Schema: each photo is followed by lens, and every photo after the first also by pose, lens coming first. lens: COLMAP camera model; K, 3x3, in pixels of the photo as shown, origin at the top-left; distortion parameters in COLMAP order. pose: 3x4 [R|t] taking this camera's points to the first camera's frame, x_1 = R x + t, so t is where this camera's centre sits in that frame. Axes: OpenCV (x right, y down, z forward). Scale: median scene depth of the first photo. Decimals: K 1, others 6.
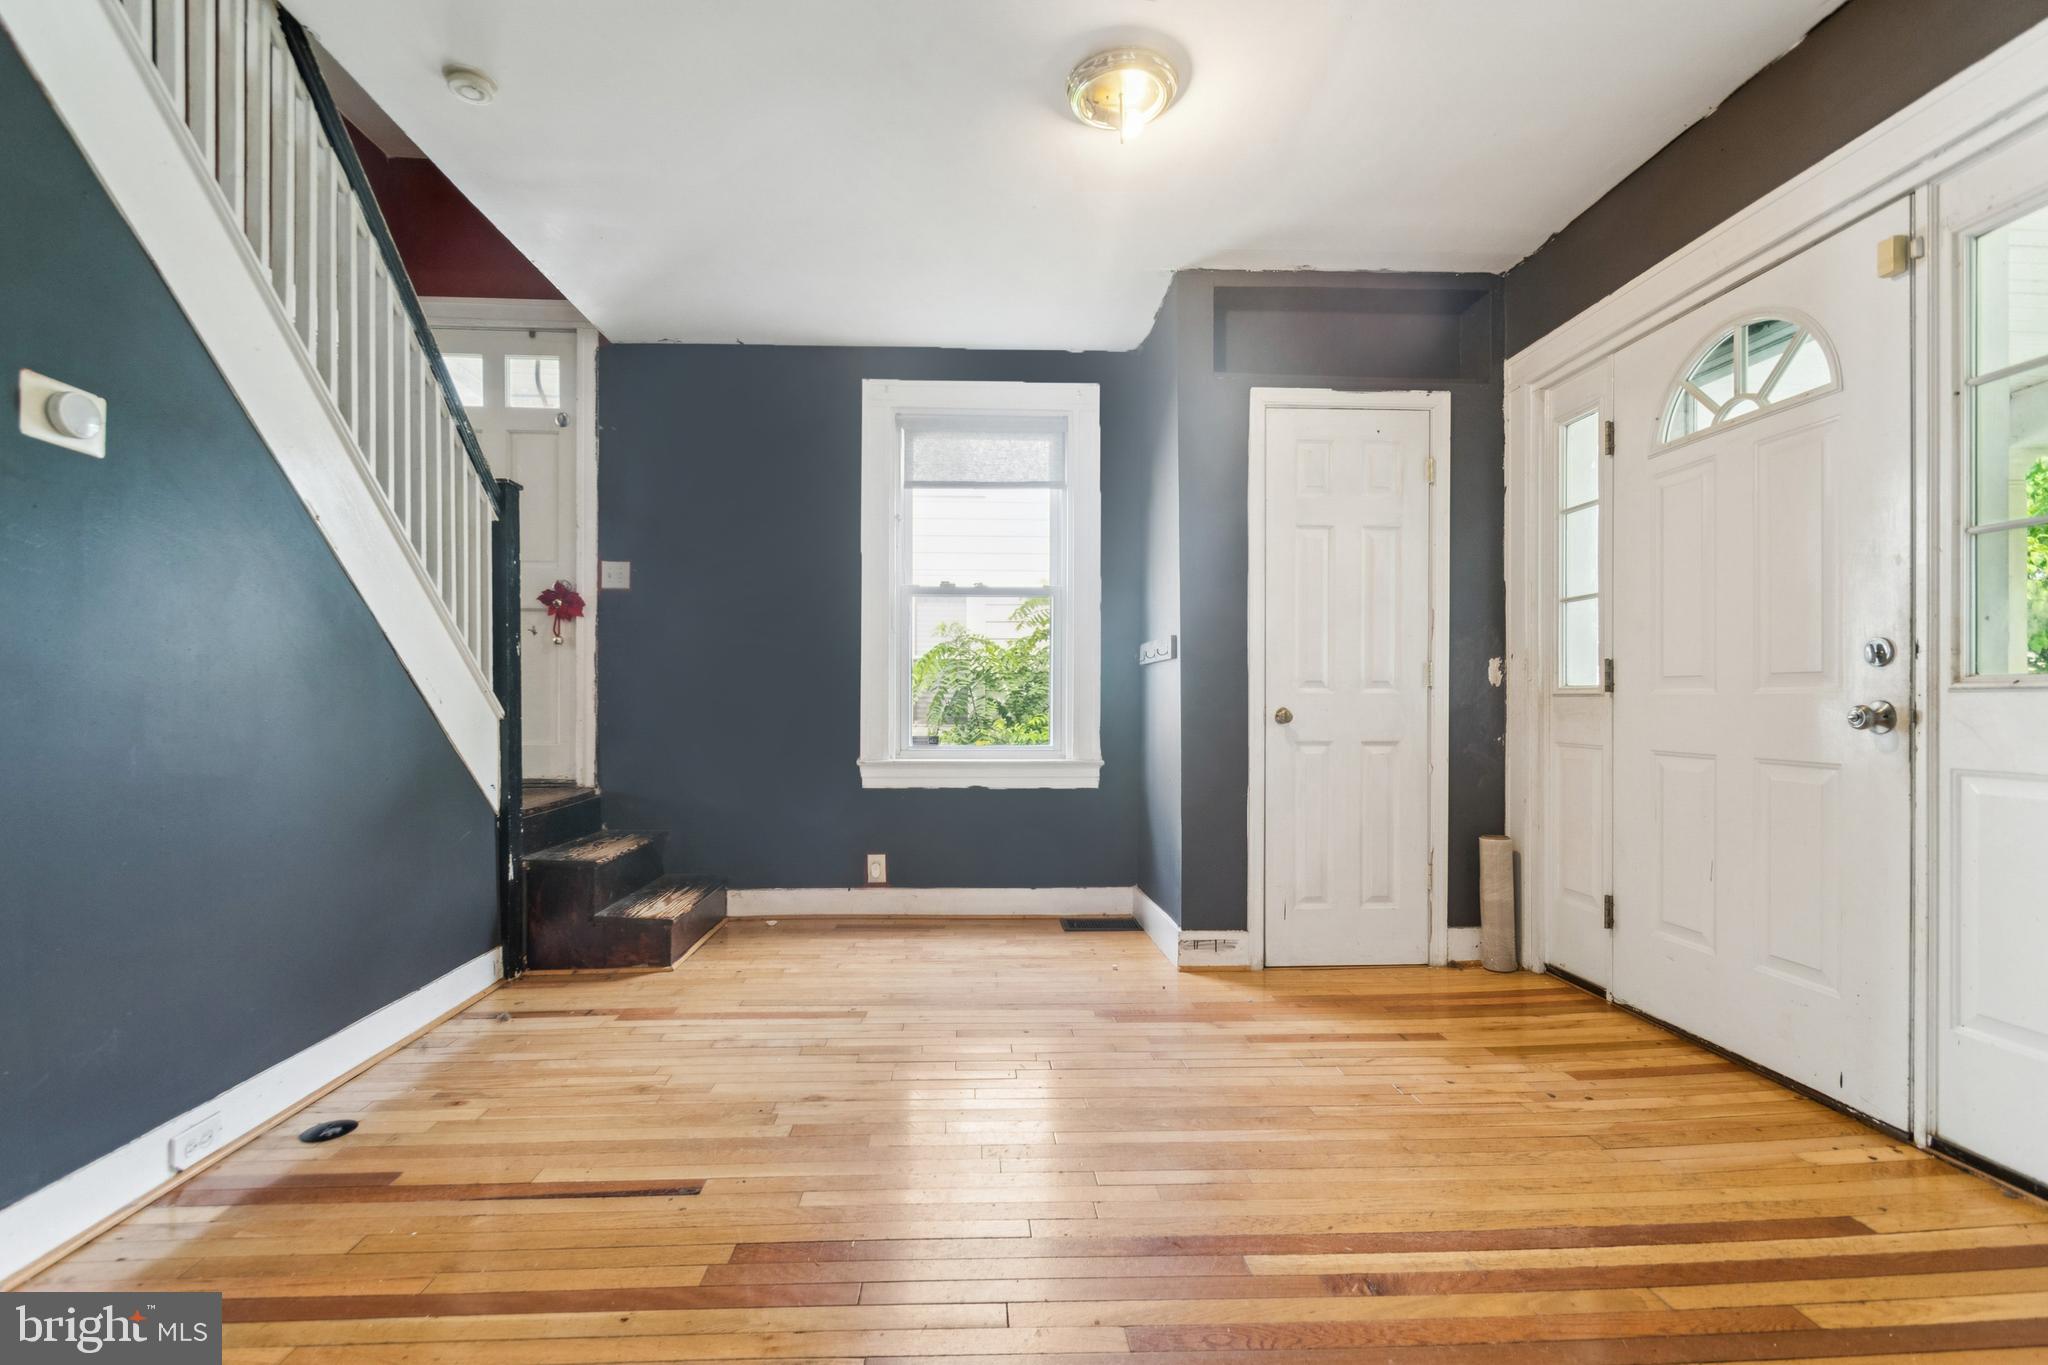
lens RADIAL K [[915.2, 0, 1012.9], [0, 915.2, 707.8], [0, 0, 1]] dist [0.002032, 0.000048]
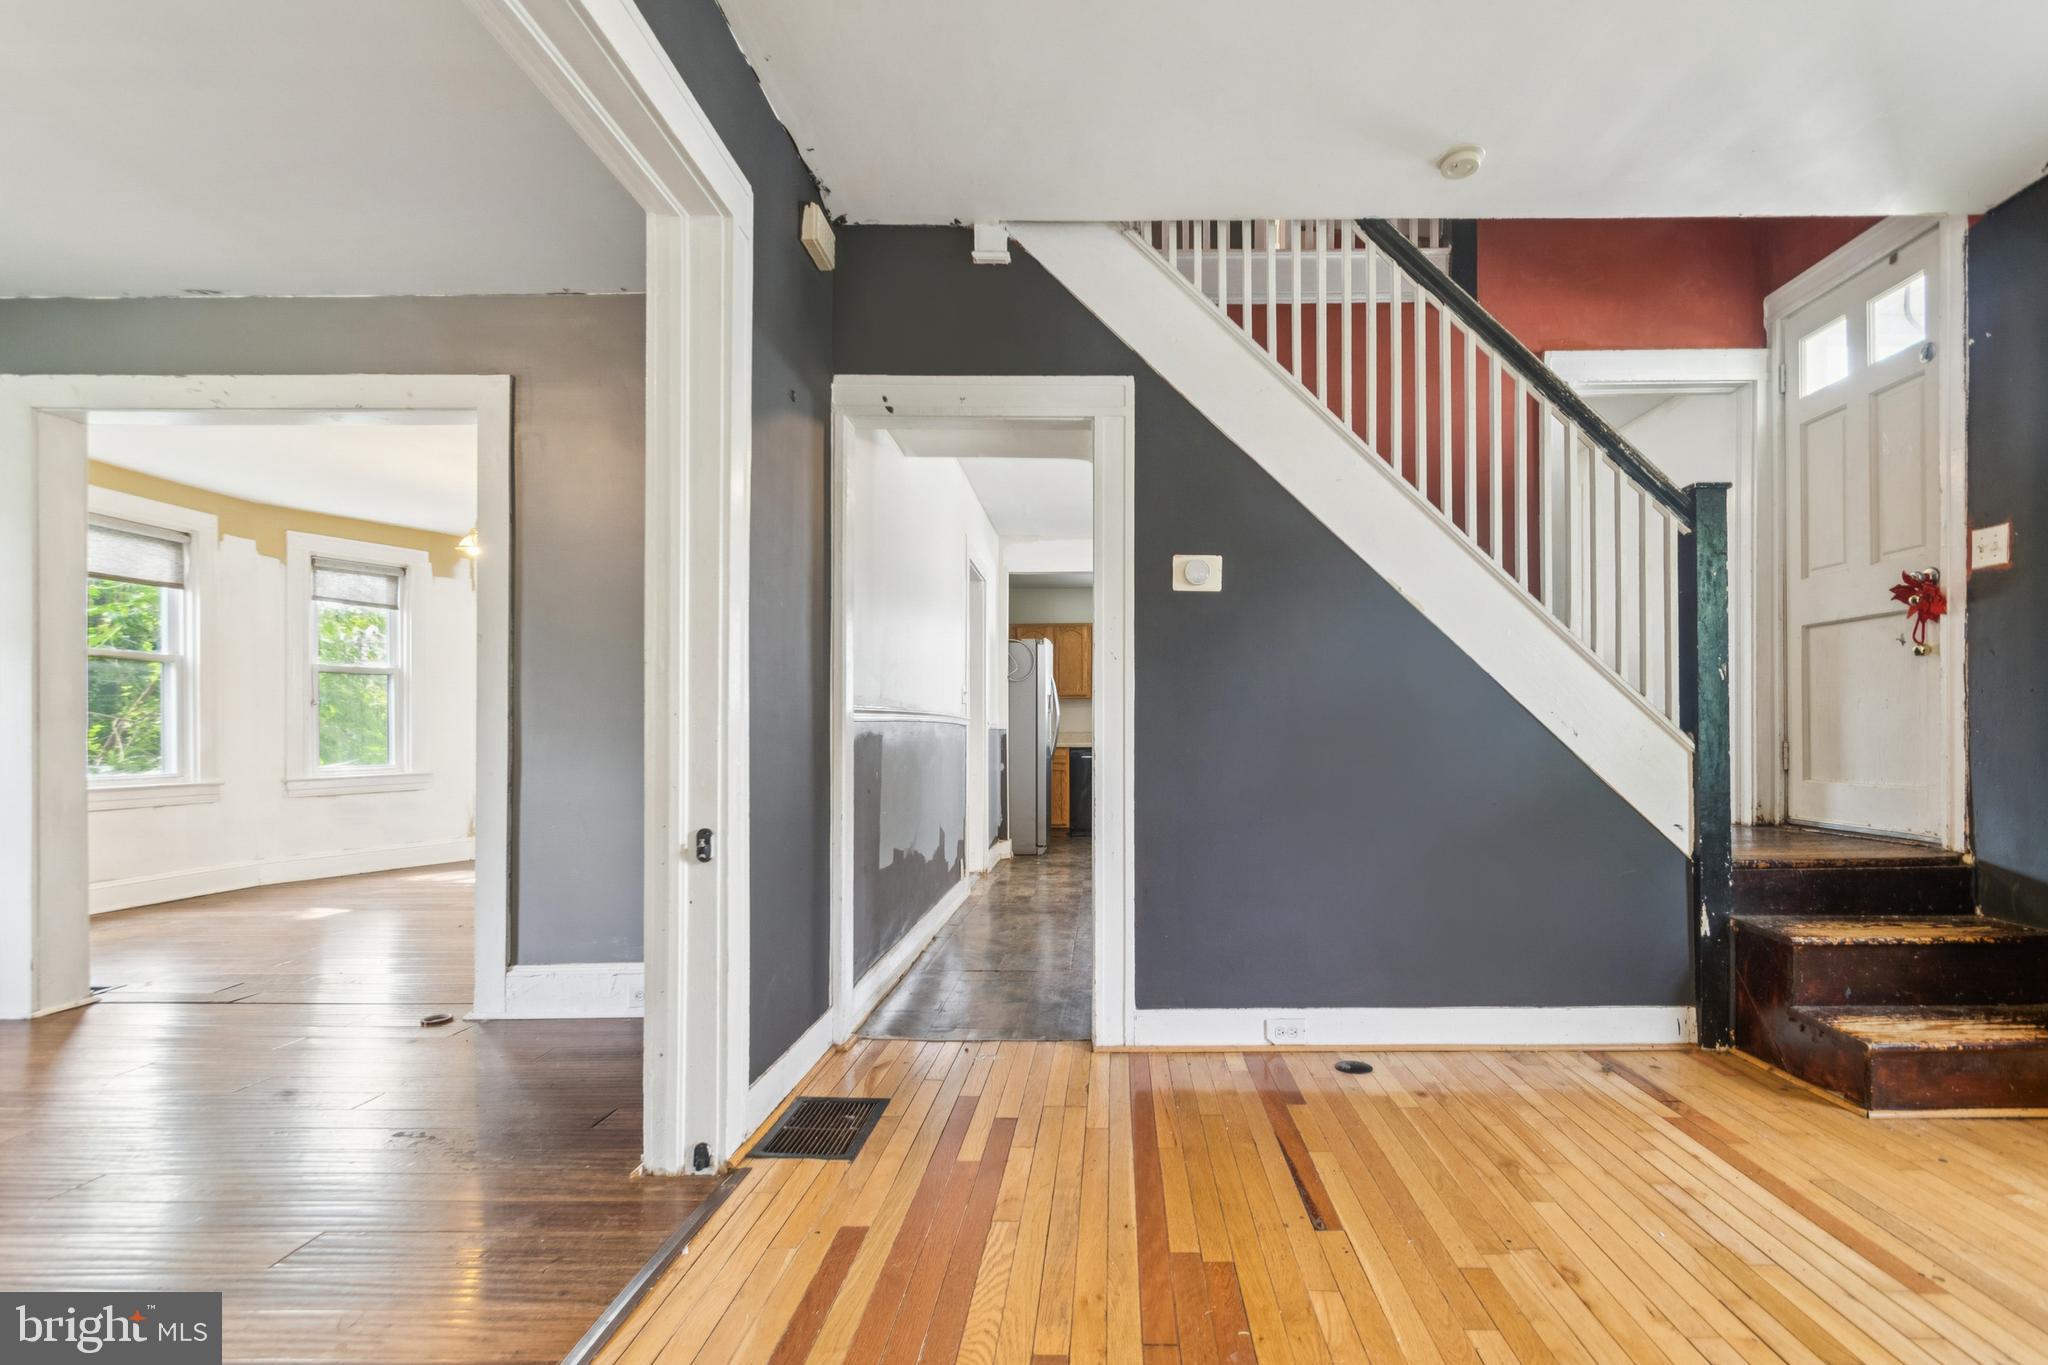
lens RADIAL K [[956.8, 0, 1096.4], [0, 956.8, 729.5], [0, 0, 1]] dist [0.001082, -0.000160]
pose [[-0.062058, -0.006716, -0.998050, 0.393389], [0.000349, 0.999977, -0.006750, -0.004216], [0.998072, -0.000768, -0.062054, 0.455158]]
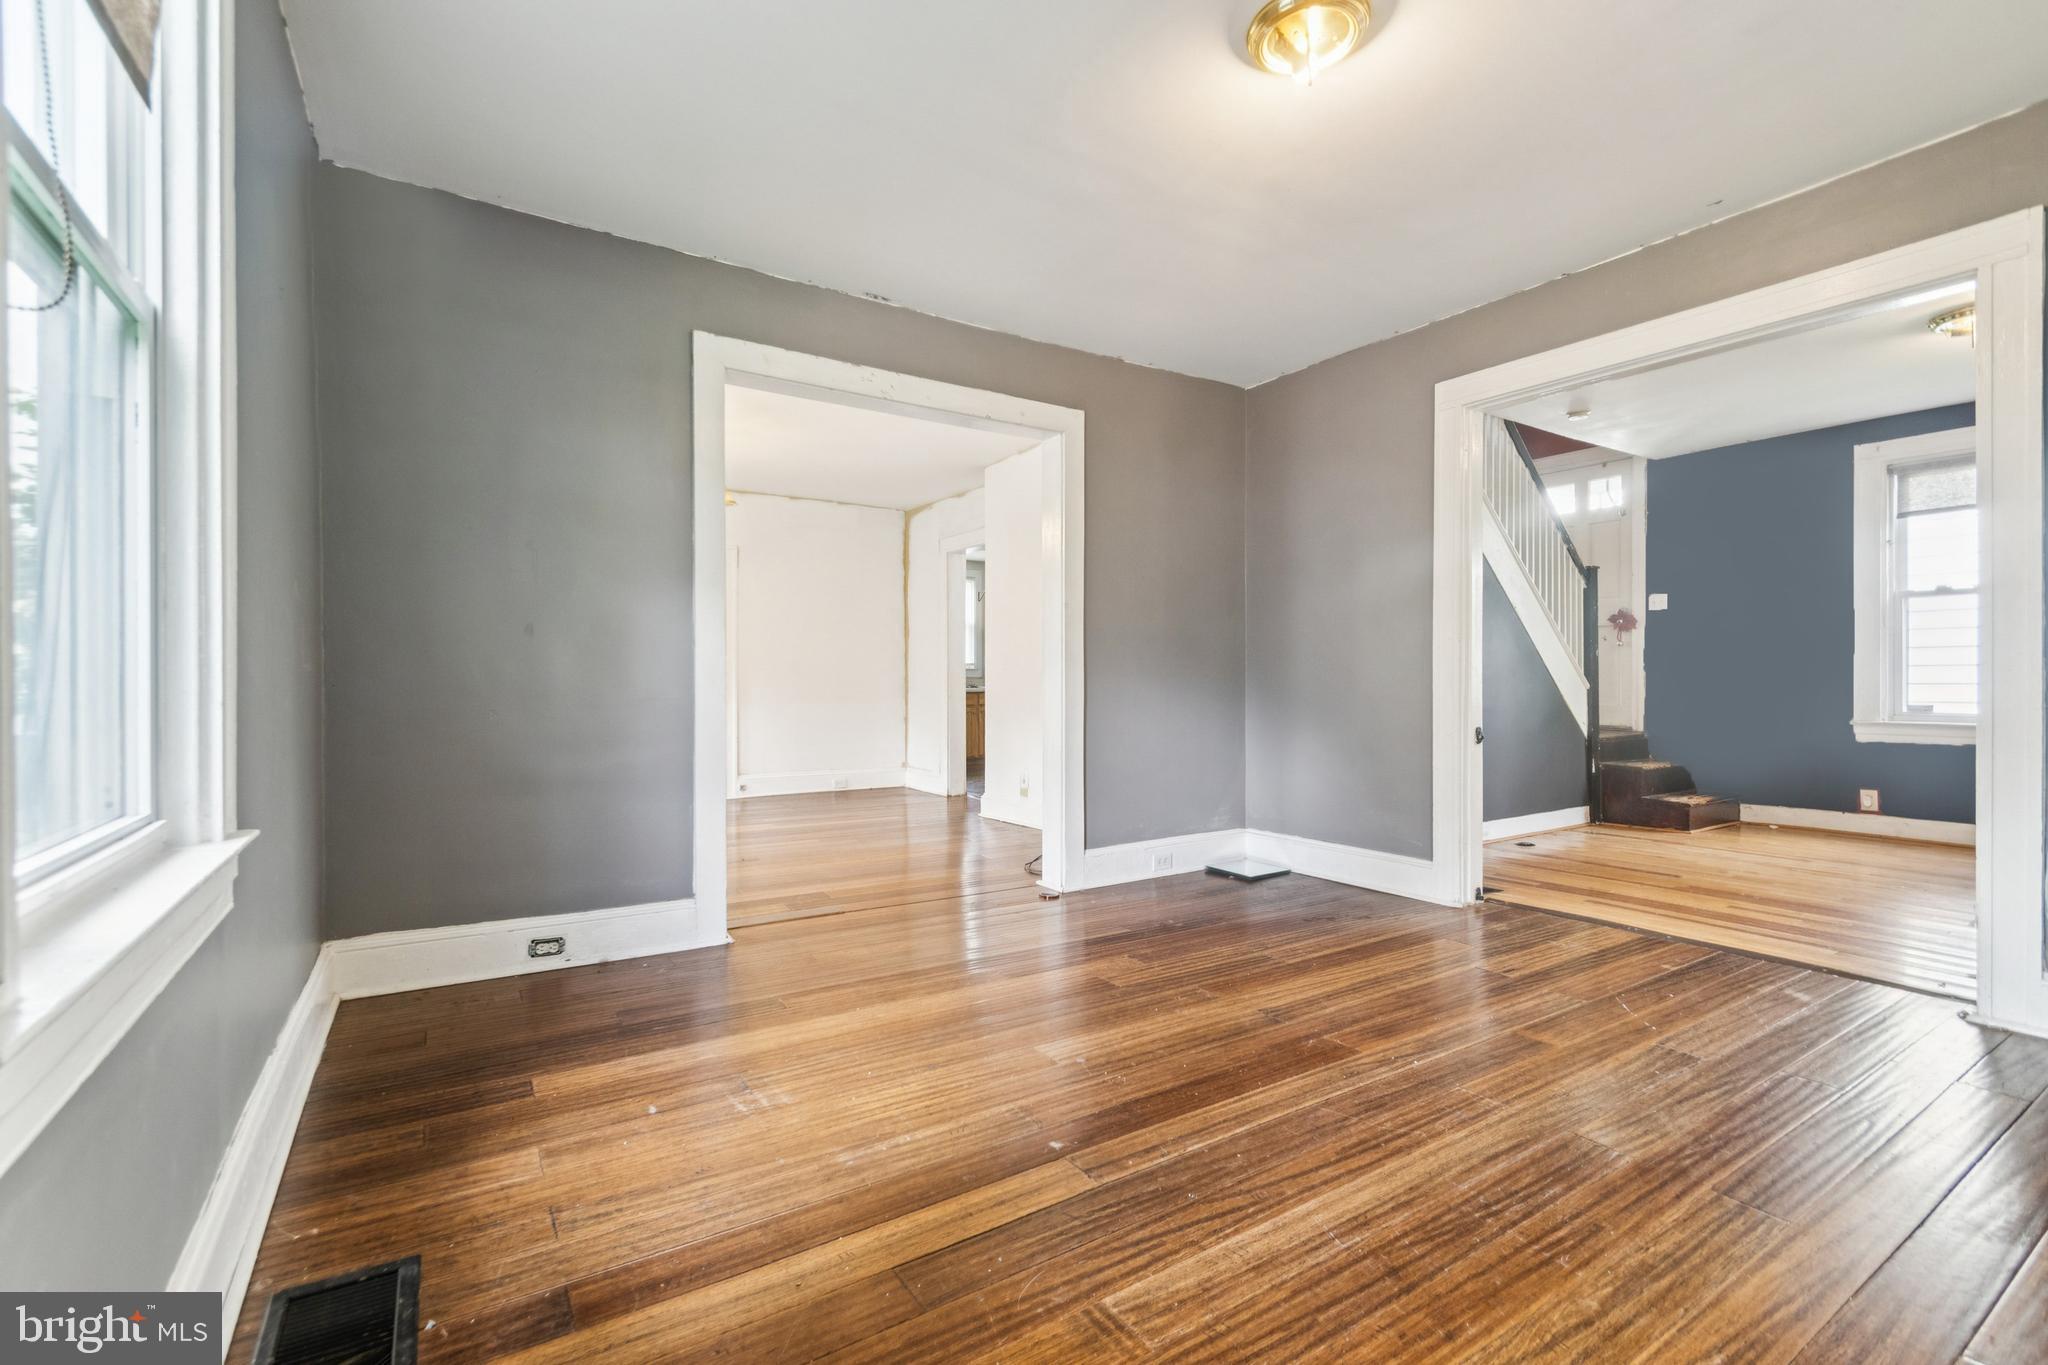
lens RADIAL K [[910.5, 0, 1024.0], [0, 910.5, 682.5], [0, 0, 1]] dist [0.001525, -0.000066]
pose [[0.499321, -0.002371, -0.866414, 0.498075], [0.001180, 0.999997, -0.002056, 0.000671], [0.866417, 0.000004, 0.499322, -0.963170]]
